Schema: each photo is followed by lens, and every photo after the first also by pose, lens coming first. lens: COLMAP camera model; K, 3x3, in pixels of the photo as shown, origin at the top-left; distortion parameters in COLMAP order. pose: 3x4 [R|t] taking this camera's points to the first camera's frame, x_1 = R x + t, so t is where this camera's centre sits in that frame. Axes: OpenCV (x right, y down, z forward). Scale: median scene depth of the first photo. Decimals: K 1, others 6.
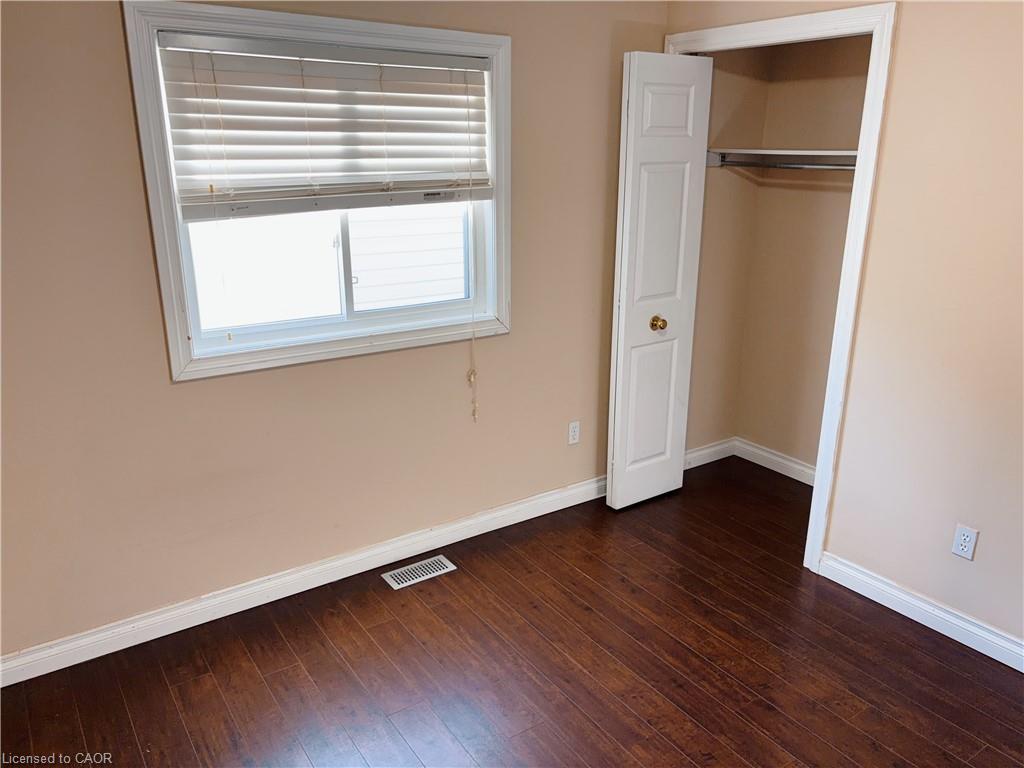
lens RADIAL K [[786.2, 0, 512.4], [0, 786.2, 387.9], [0, 0, 1]] dist [0.038361, -0.023484]
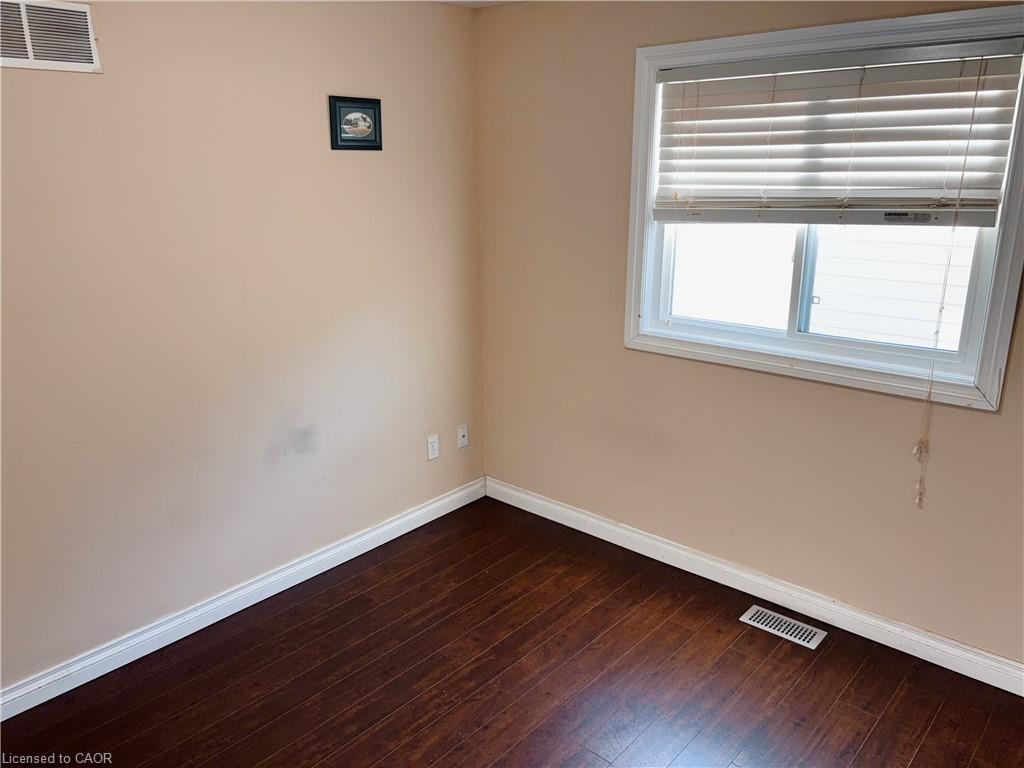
lens RADIAL K [[786.2, 0, 511.0], [0, 786.2, 383.7], [0, 0, 1]] dist [0.038361, -0.023484]
pose [[0.237255, 0.259258, -0.936213, 0.663332], [-0.280983, 0.940851, 0.189336, -0.127359], [0.929924, 0.218140, 0.296069, 0.431992]]
